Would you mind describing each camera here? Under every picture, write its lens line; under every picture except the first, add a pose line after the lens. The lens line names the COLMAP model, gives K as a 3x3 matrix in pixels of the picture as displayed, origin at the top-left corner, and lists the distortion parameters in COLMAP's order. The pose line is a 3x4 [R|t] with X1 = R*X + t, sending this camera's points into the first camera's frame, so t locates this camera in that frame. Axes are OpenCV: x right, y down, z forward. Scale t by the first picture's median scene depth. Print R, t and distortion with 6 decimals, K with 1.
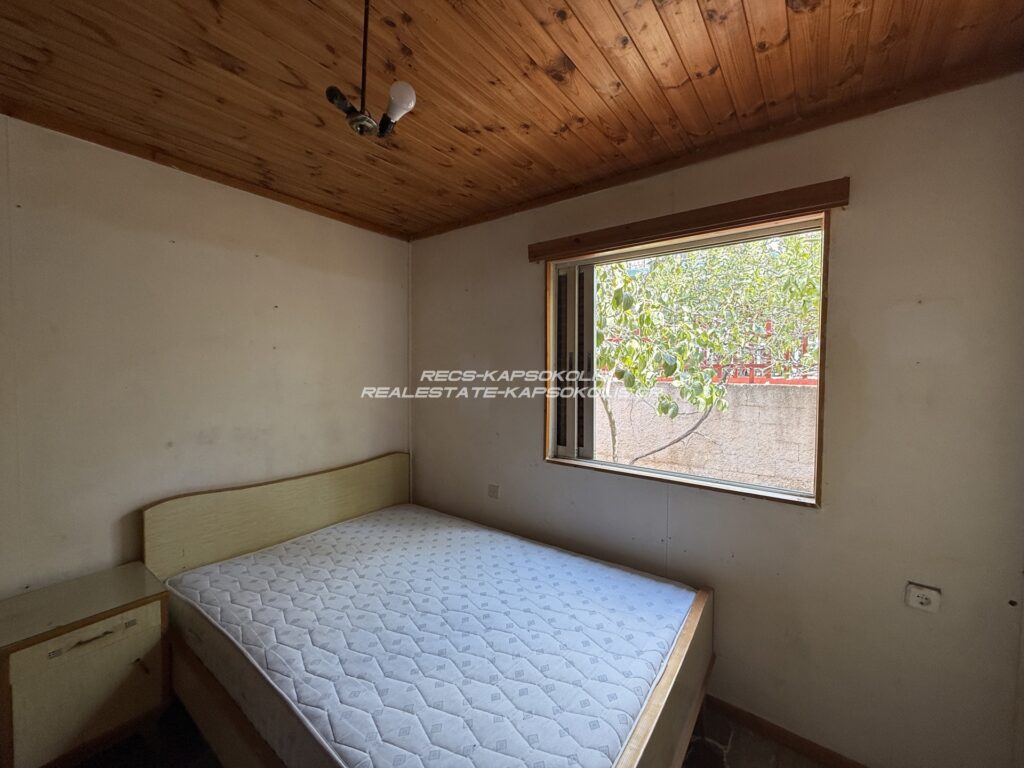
lens RADIAL K [[407.9, 0, 509.5], [0, 407.9, 384.4], [0, 0, 1]] dist [0.000085, 0.000649]
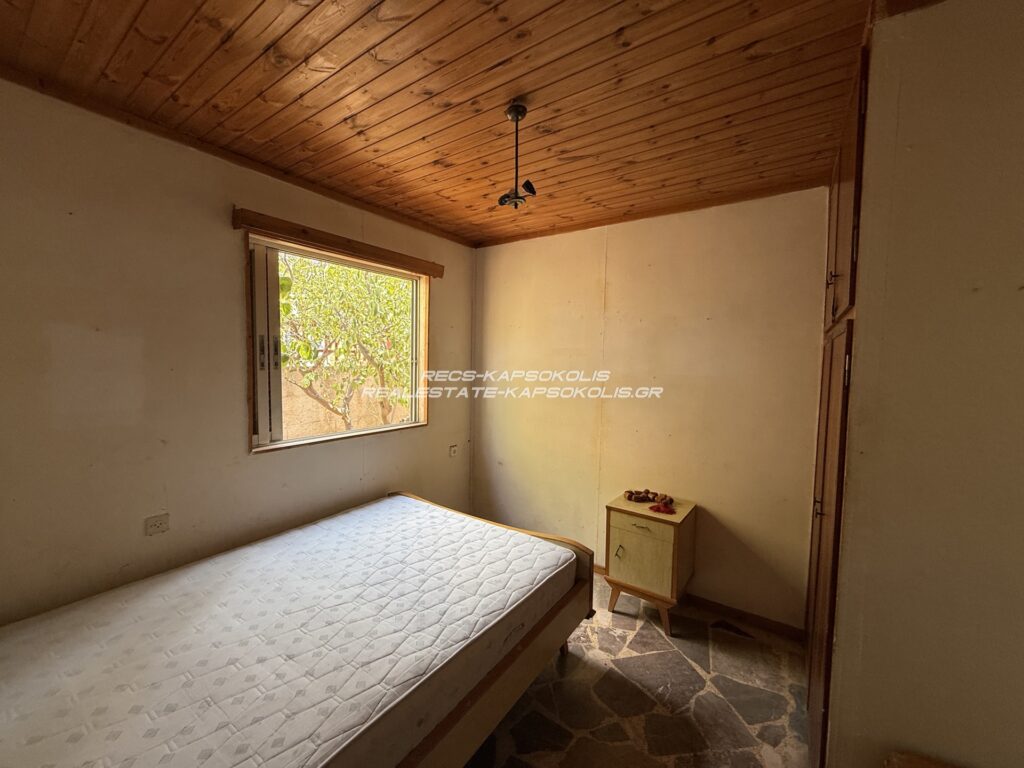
lens RADIAL K [[407.9, 0, 509.7], [0, 407.9, 382.4], [0, 0, 1]] dist [0.000085, 0.000649]
pose [[-0.040099, -0.062332, 0.997250, -1.130831], [0.022696, 0.997738, 0.063275, -0.018754], [-0.998938, 0.025171, -0.038594, 0.623995]]
